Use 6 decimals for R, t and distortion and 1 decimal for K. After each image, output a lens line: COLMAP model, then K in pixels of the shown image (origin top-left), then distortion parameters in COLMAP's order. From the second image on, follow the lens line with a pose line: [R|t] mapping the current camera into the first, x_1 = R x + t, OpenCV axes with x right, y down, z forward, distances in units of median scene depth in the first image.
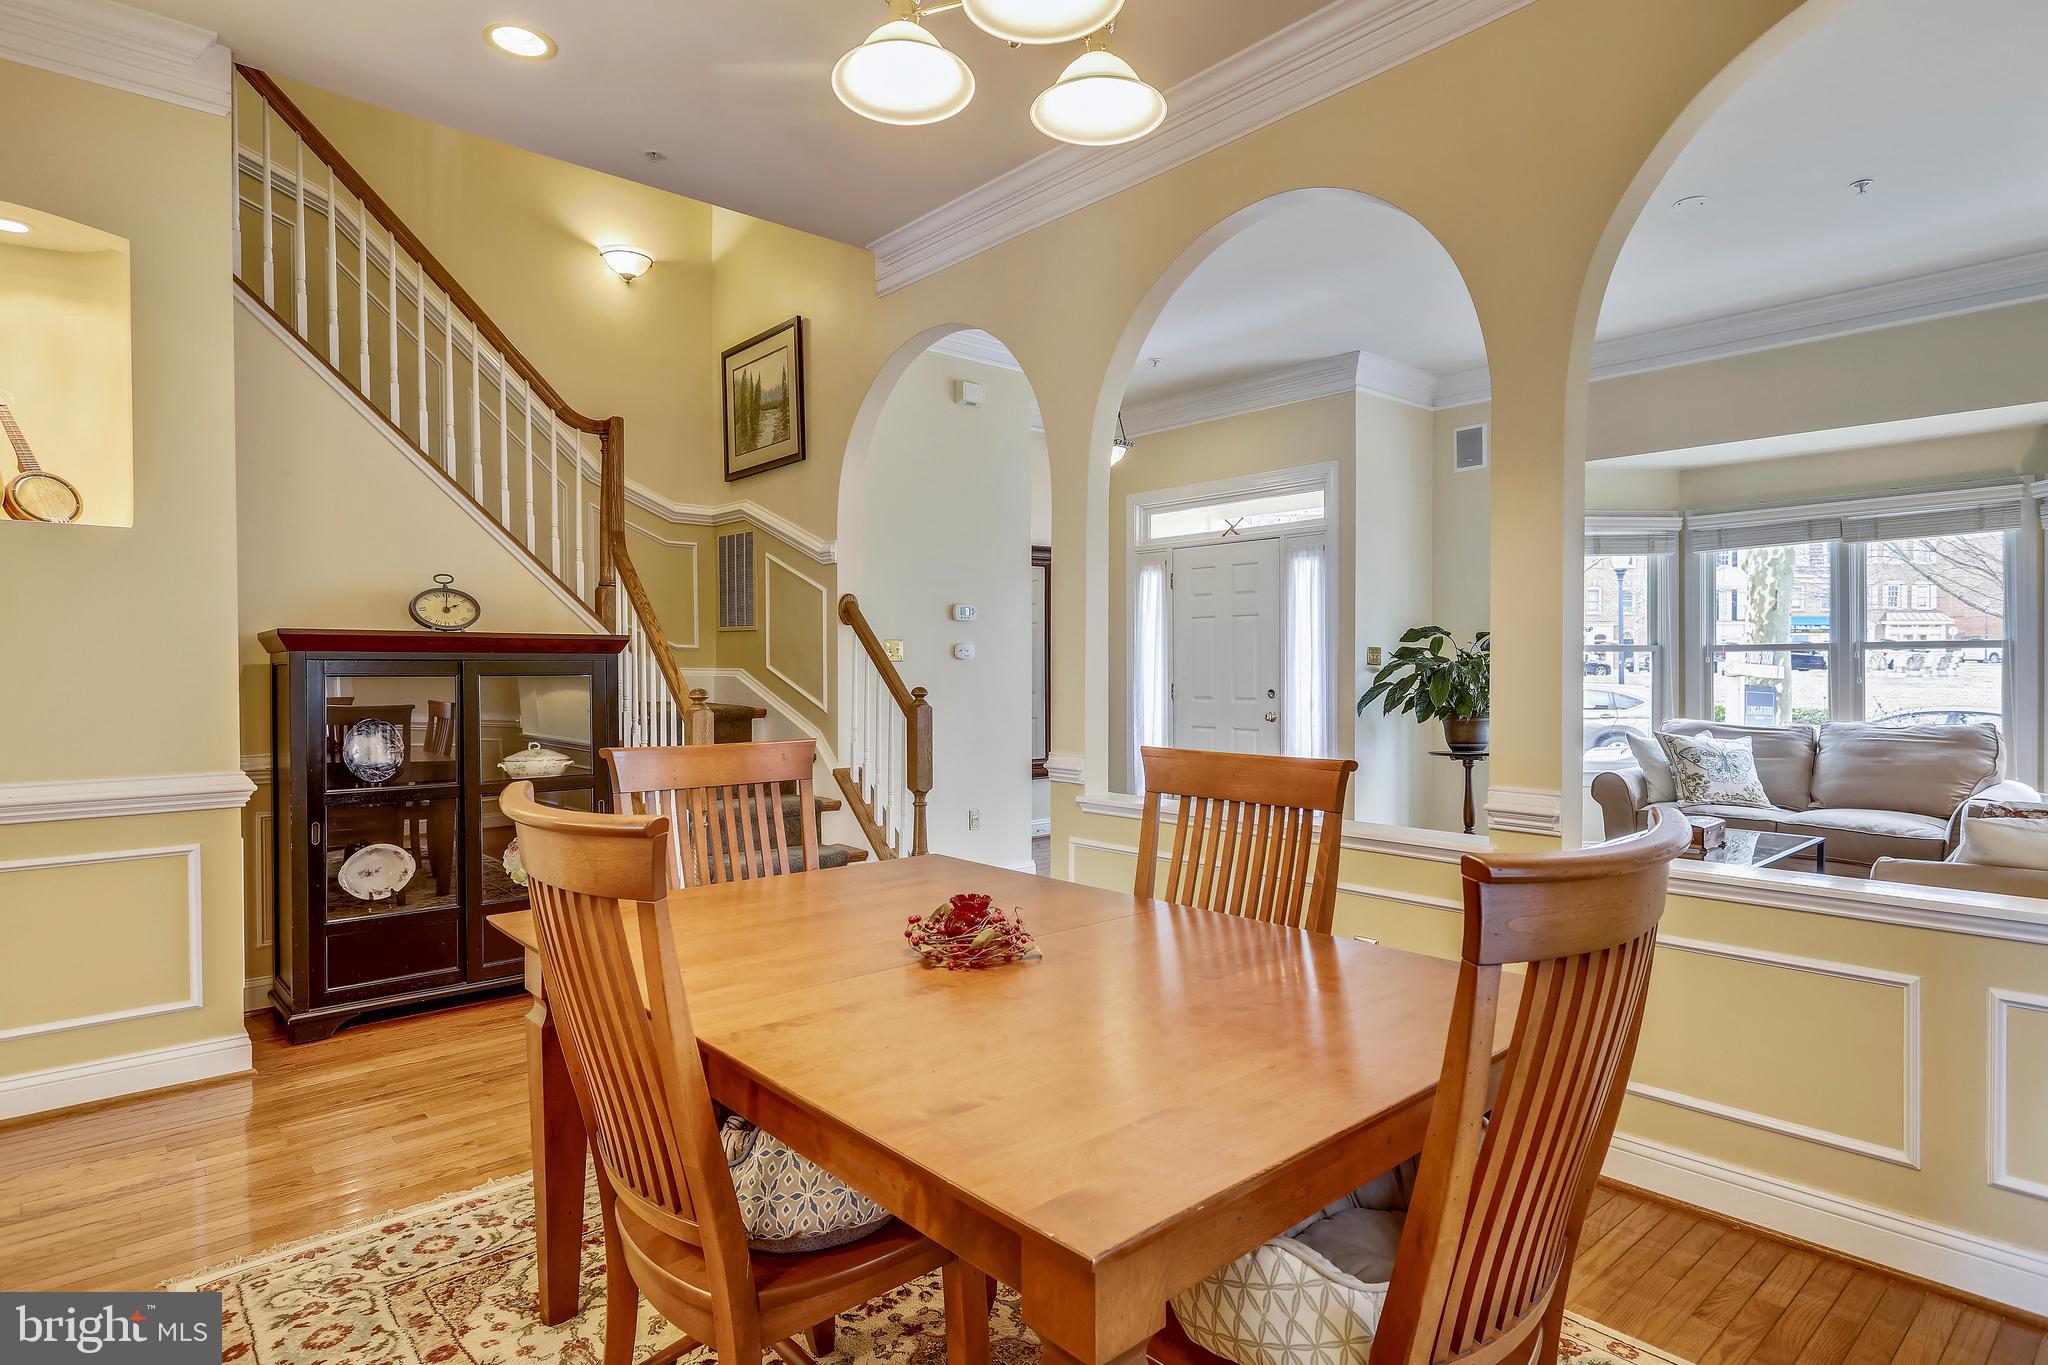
lens RADIAL K [[1044.3, 0, 1024.0], [0, 1044.3, 682.5], [0, 0, 1]] dist [-0.069291, 0.000224]
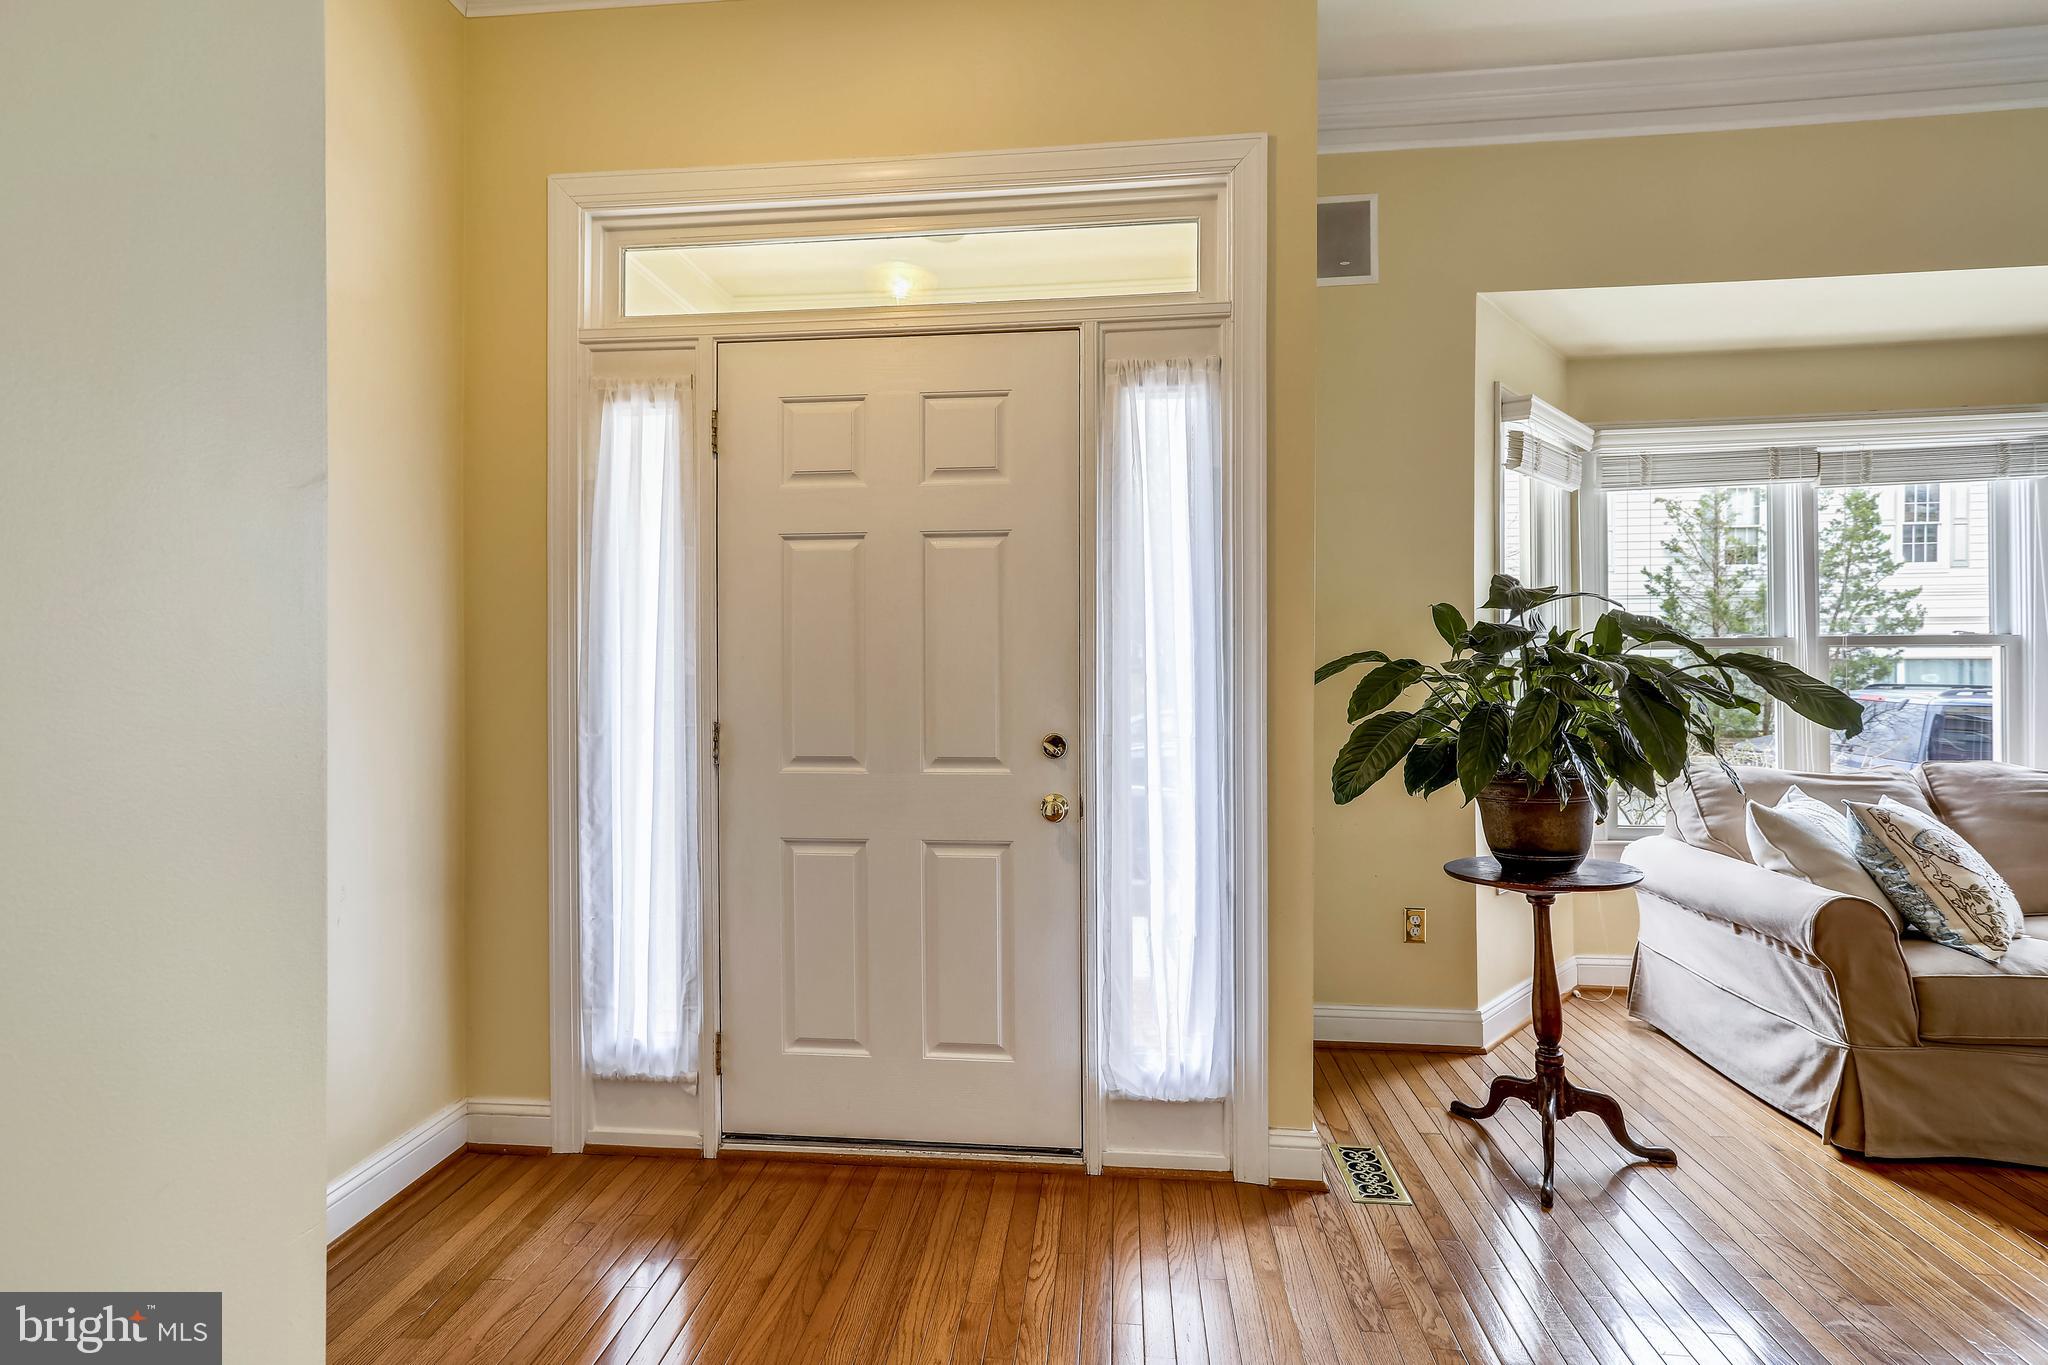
lens RADIAL K [[988.5, 0, 1035.4], [0, 988.5, 681.8], [0, 0, 1]] dist [-0.015018, 0.000683]
pose [[0.737178, -0.005081, 0.675679, -0.001079], [0.012119, 0.999910, -0.005702, -0.002990], [-0.675590, 0.012392, 0.737173, 0.213127]]
